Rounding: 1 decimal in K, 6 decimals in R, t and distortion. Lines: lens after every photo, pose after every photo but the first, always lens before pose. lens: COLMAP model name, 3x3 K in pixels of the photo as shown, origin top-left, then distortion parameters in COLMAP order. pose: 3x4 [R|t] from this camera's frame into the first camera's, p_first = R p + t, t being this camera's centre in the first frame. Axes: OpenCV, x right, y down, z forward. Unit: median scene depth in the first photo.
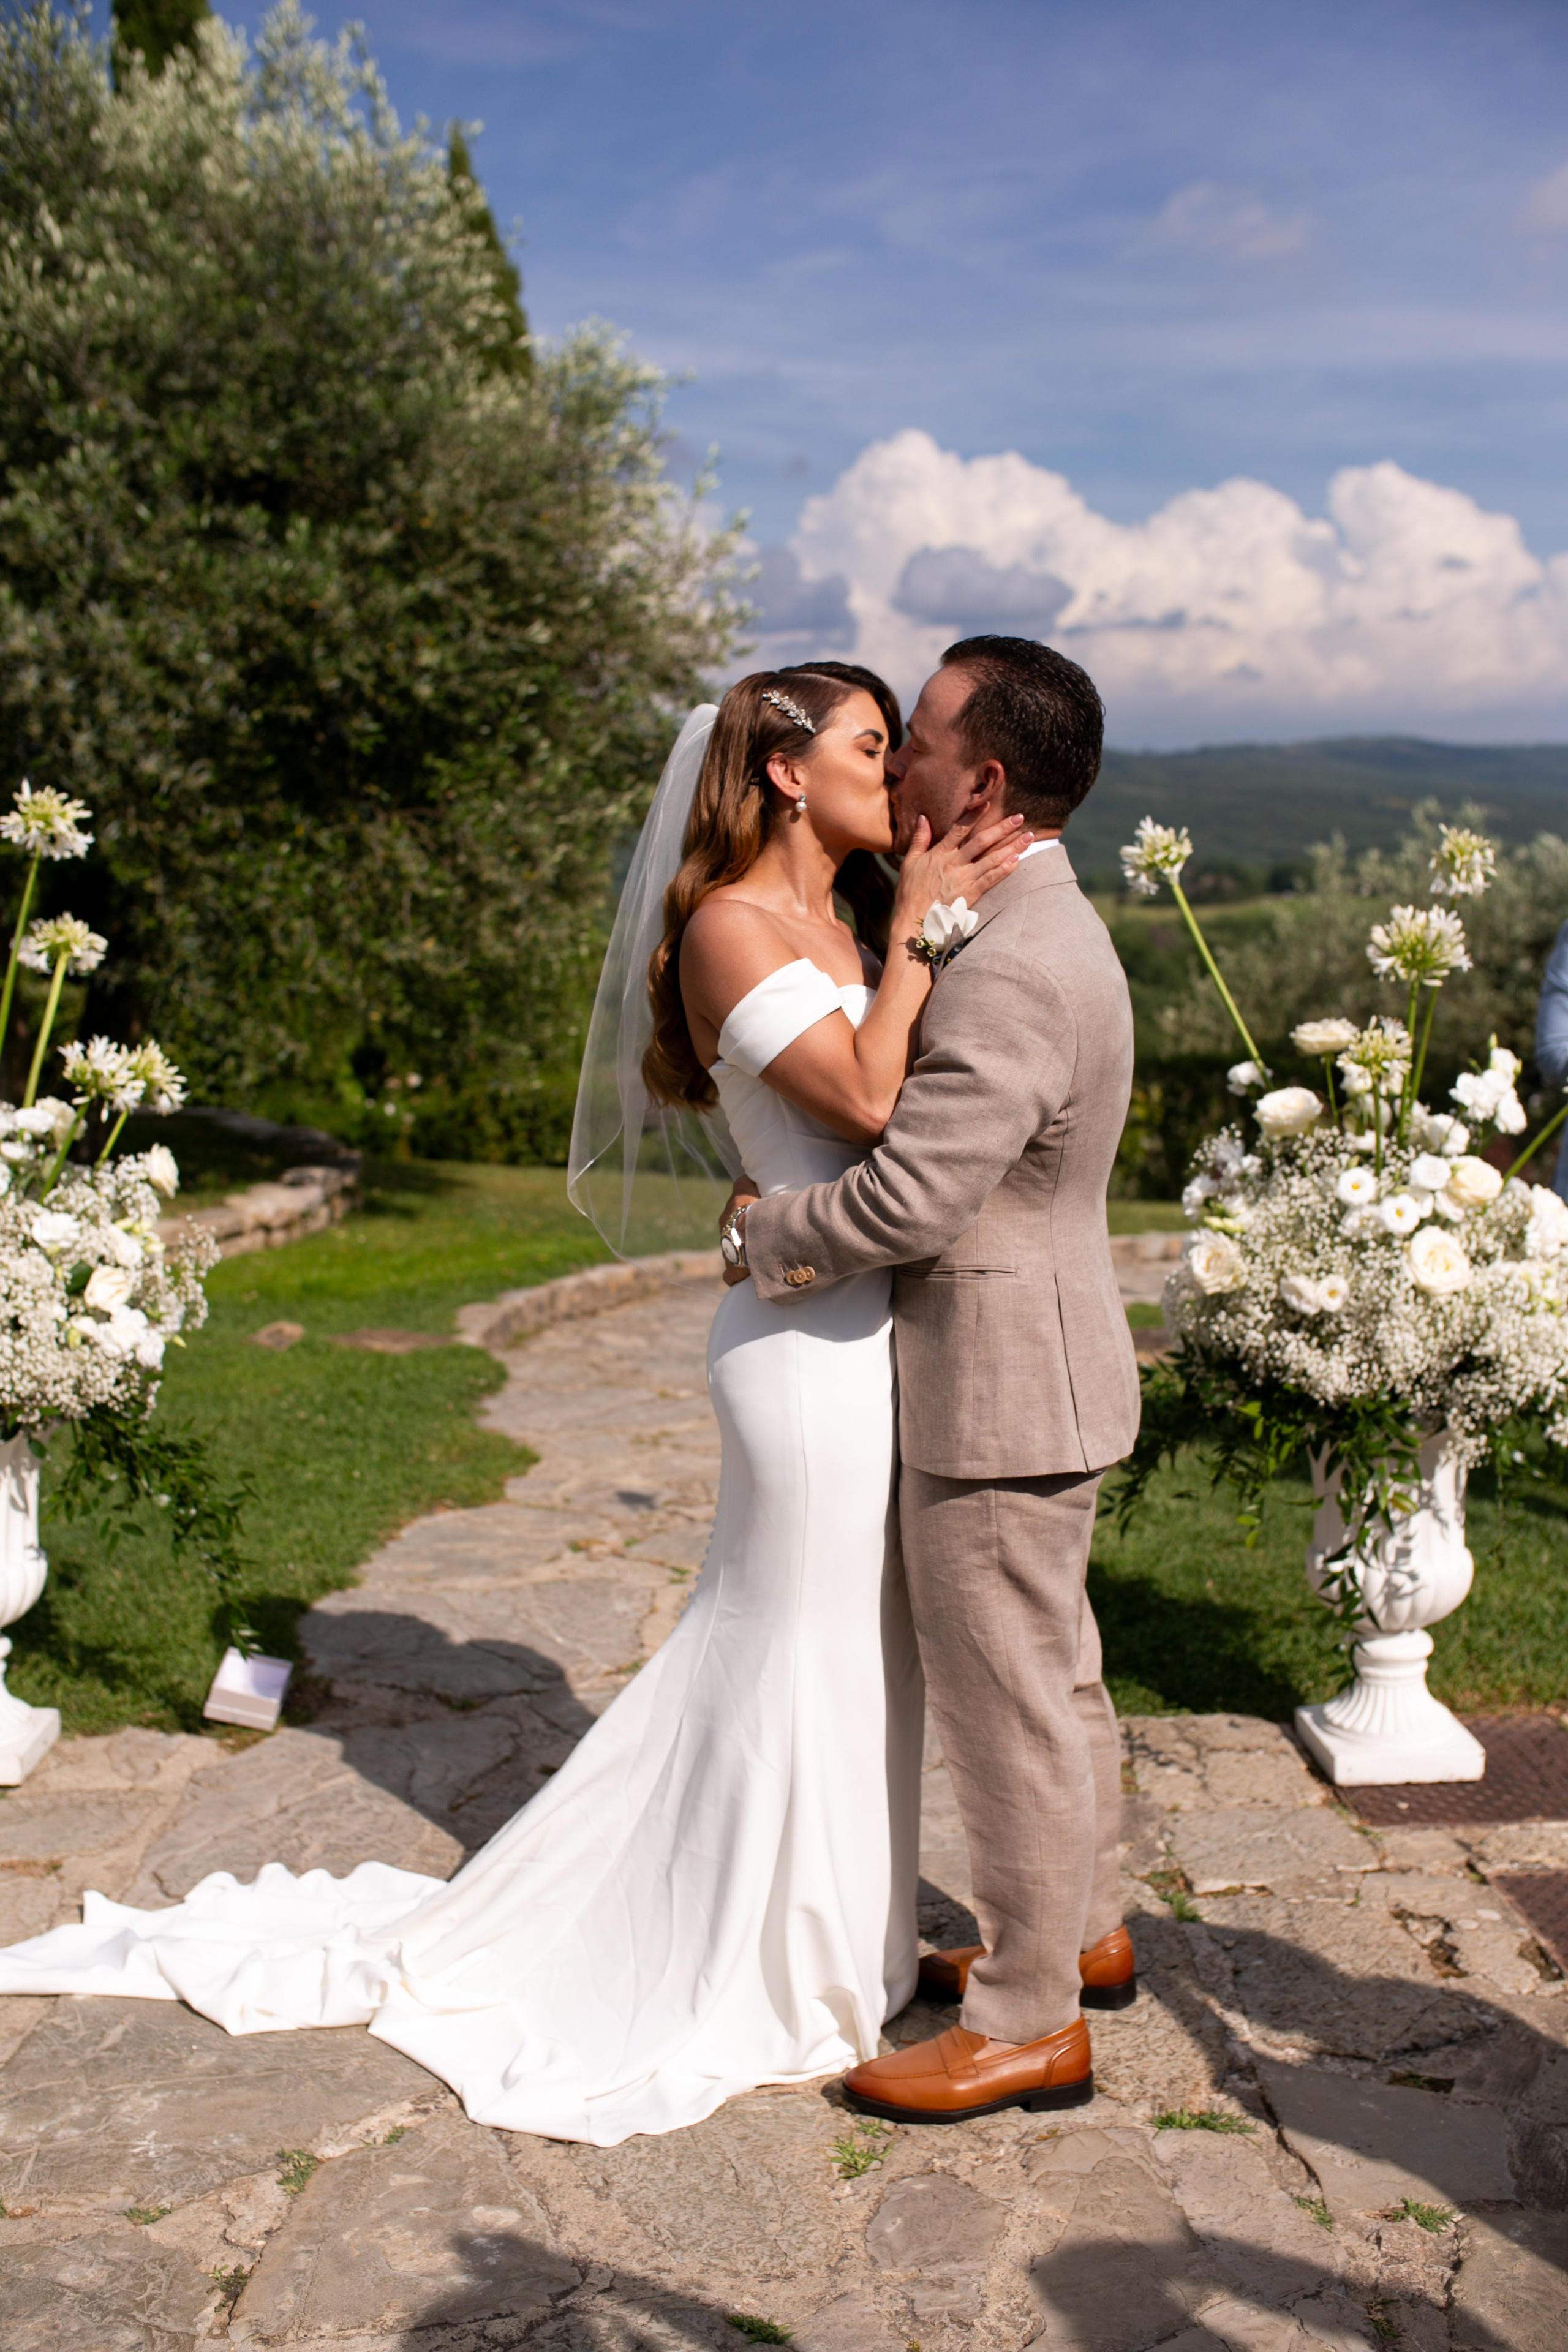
lens RADIAL K [[2309.1, 0, 782.7], [0, 2309.1, 1161.1], [0, 0, 1]] dist [-0.031525, 0.009191]
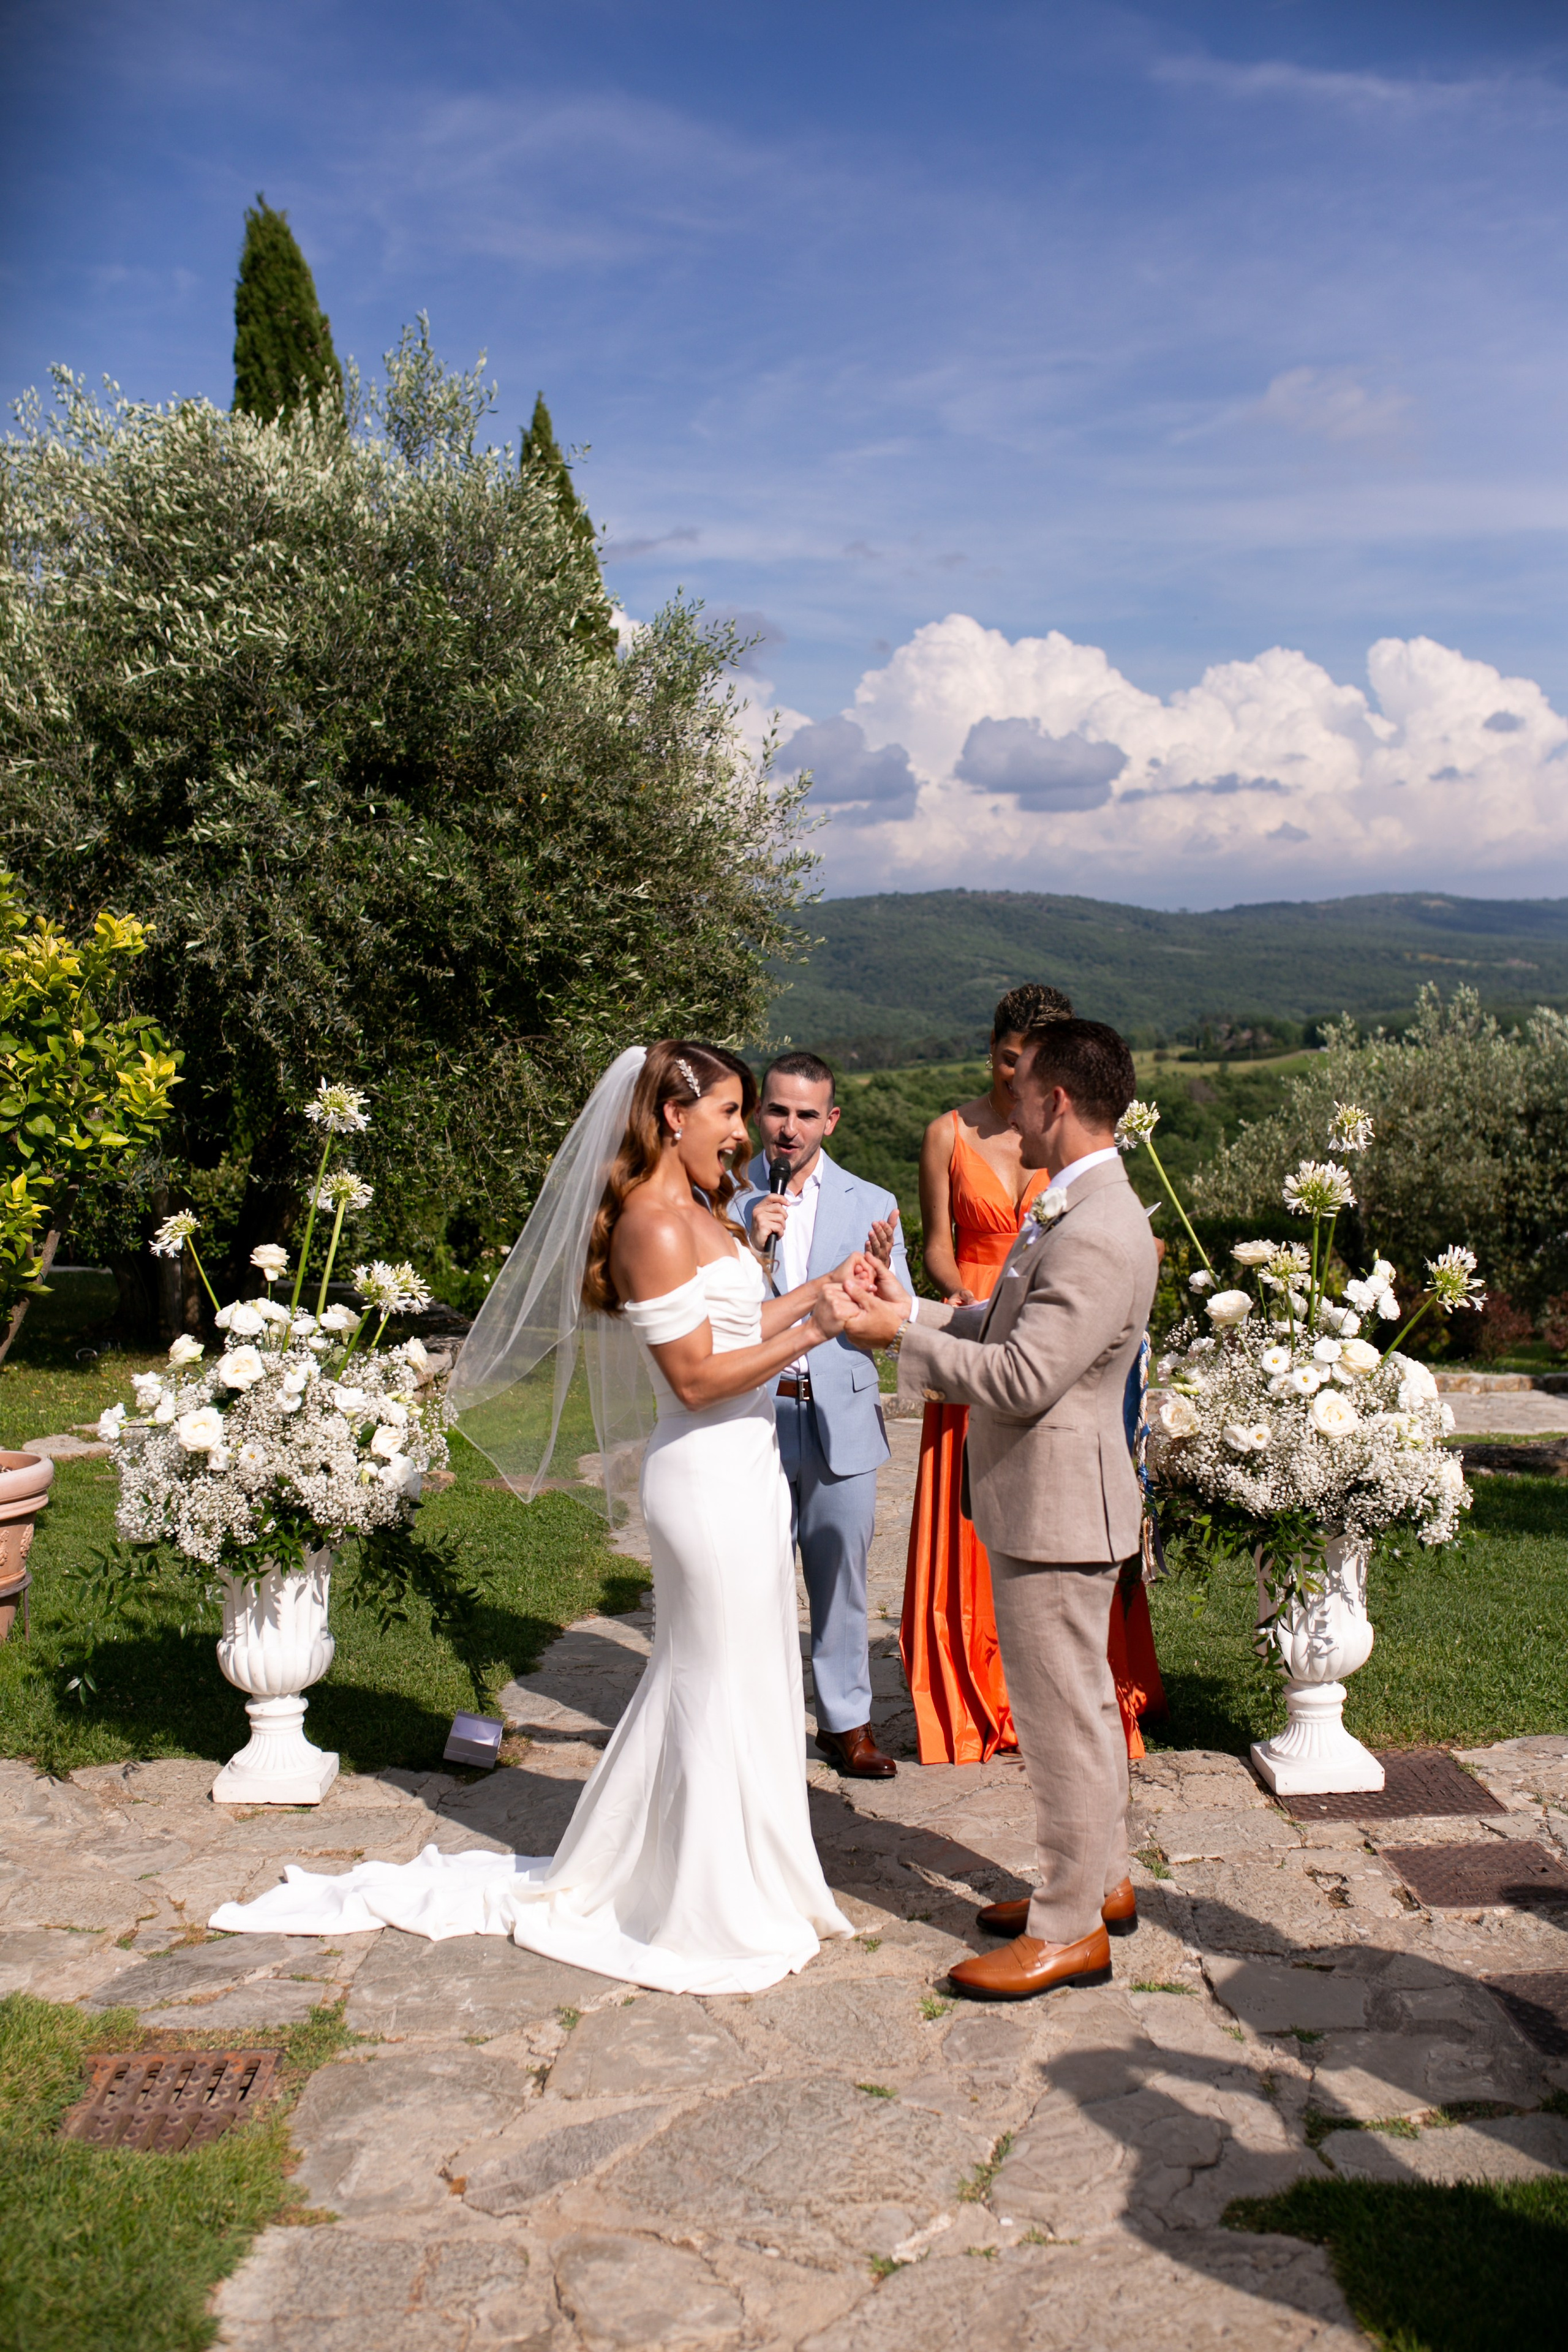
lens RADIAL K [[2256.7, 0, 755.0], [0, 2256.7, 1185.7], [0, 0, 1]] dist [-0.024784, 0.030343]
pose [[0.999314, -0.012651, -0.034794, -0.020246], [0.010678, 0.998355, -0.056336, -0.020819], [0.035449, 0.055926, 0.997805, -0.378464]]
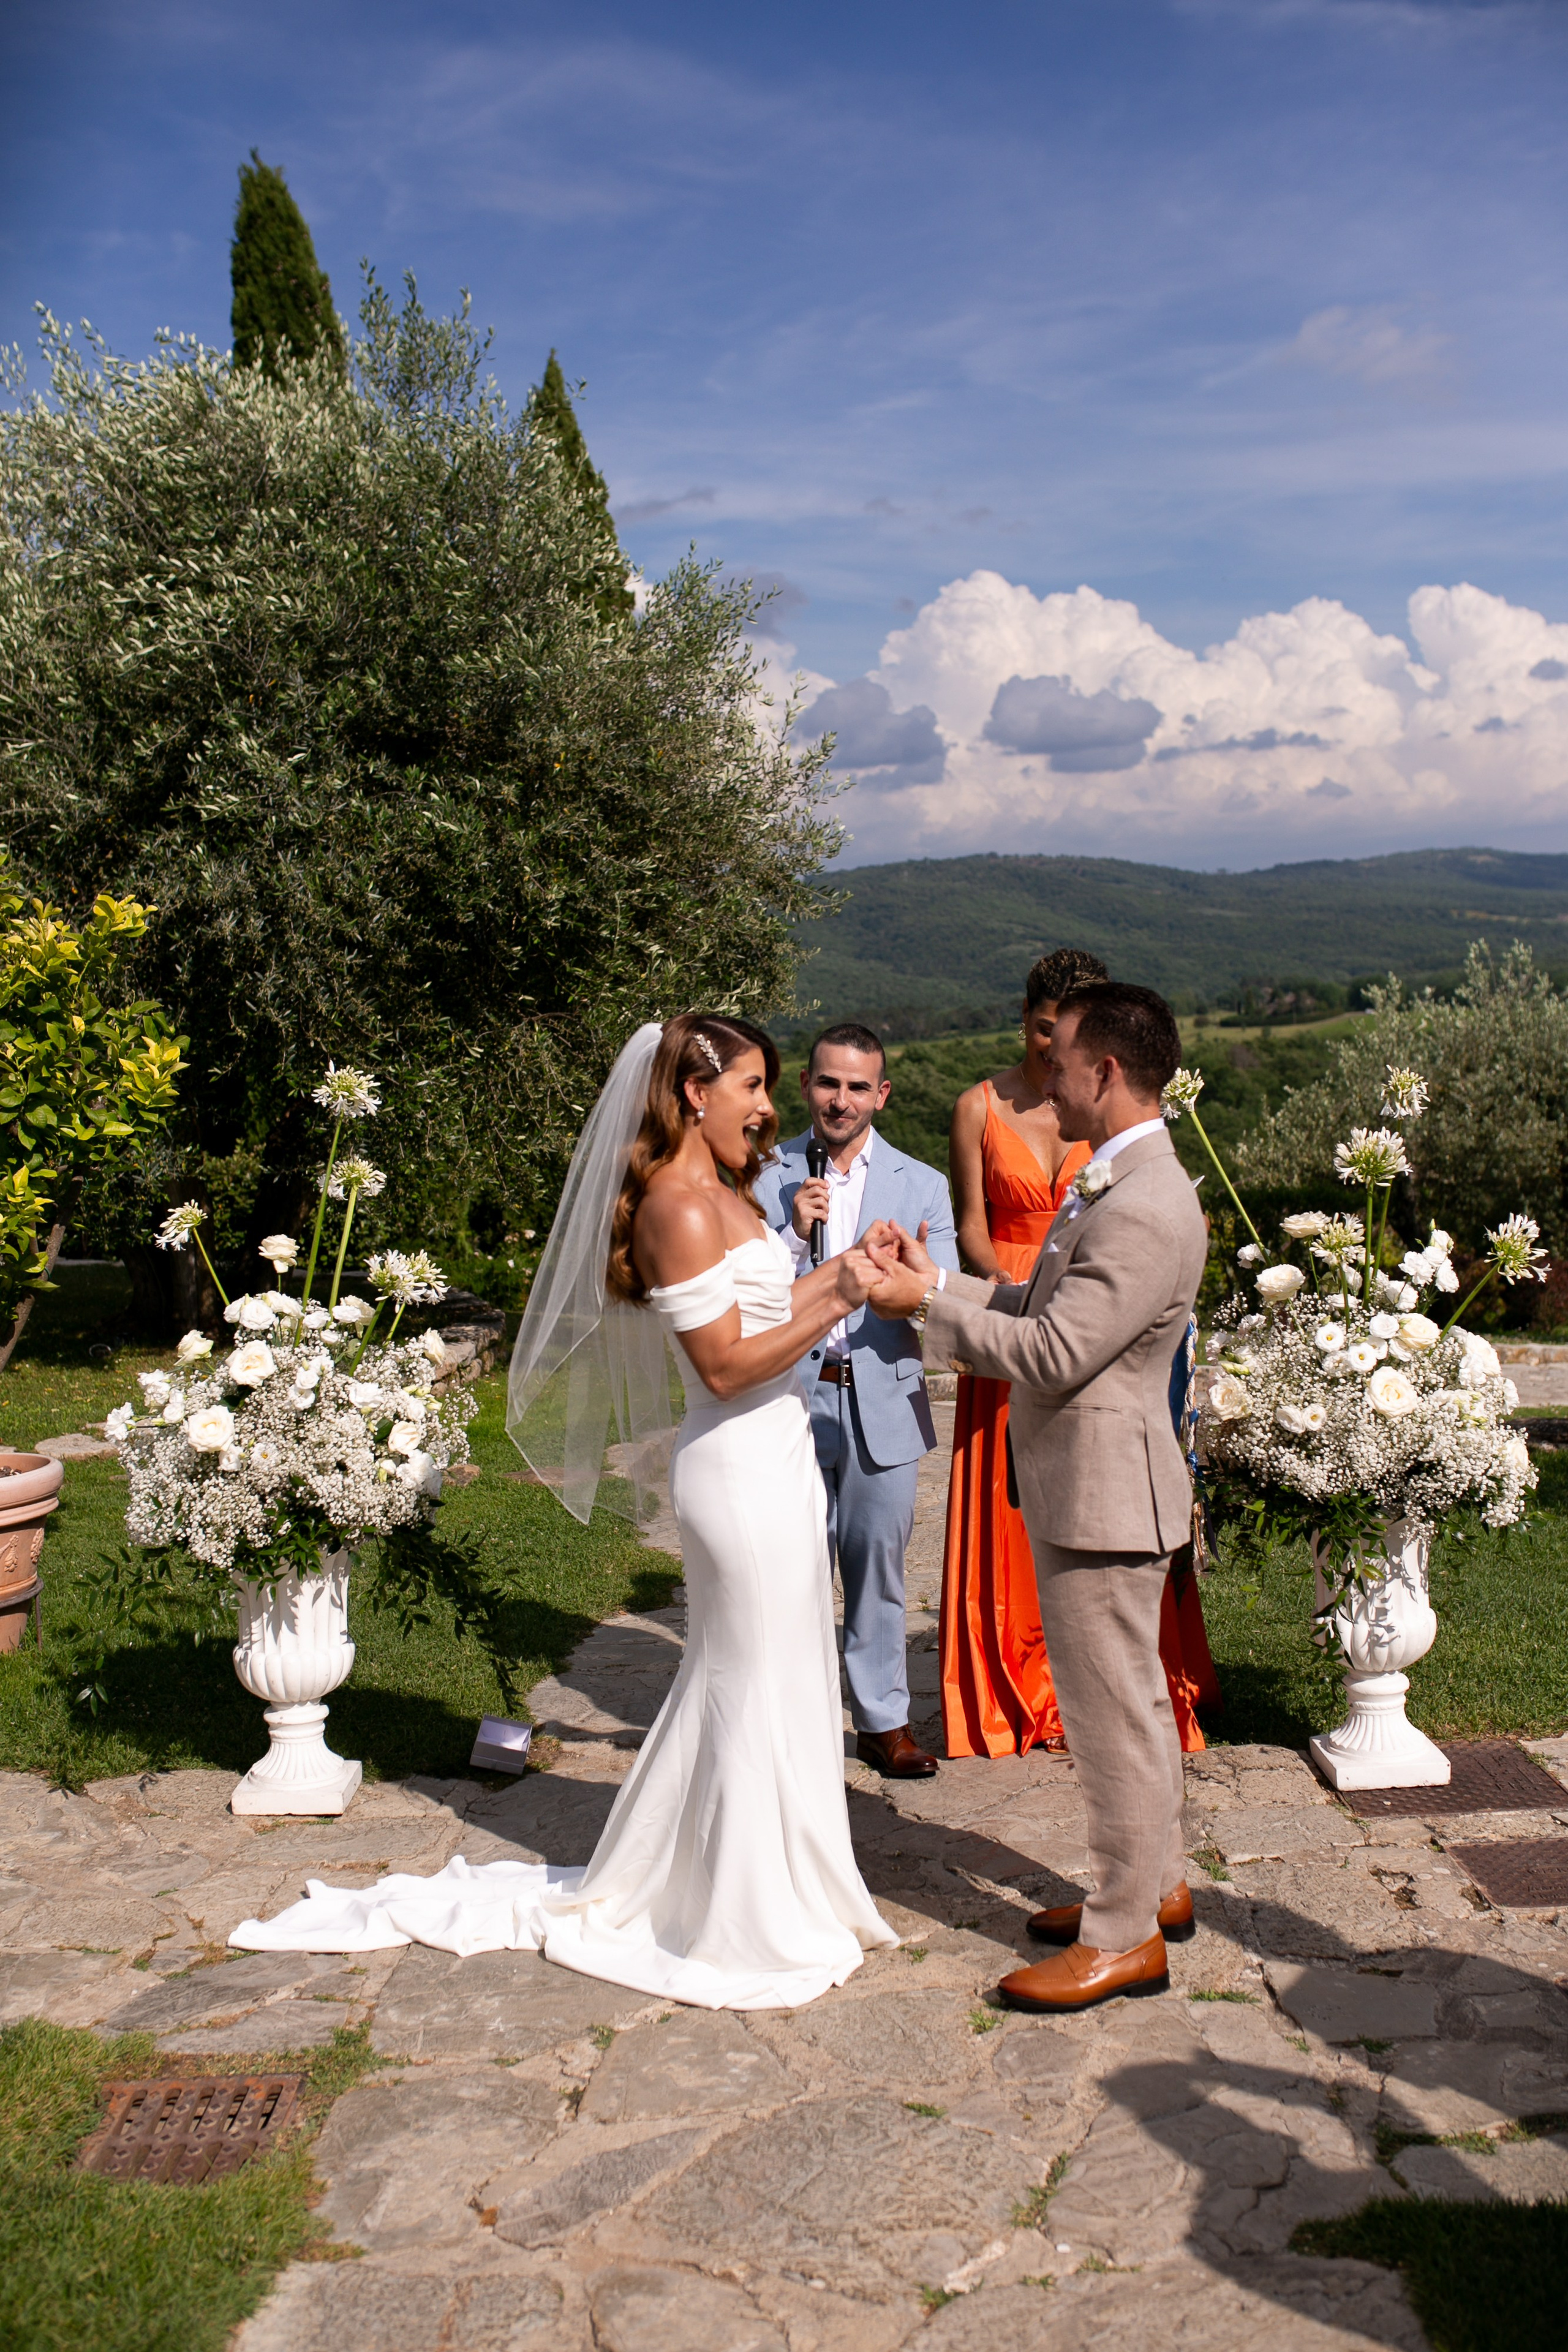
lens RADIAL K [[2315.5, 0, 756.7], [0, 2315.5, 1187.0], [0, 0, 1]] dist [-0.020260, 0.007390]
pose [[0.998380, -0.030910, -0.047776, -0.018576], [0.028694, 0.998511, -0.046398, -0.022960], [0.049139, 0.044952, 0.997780, -0.356407]]
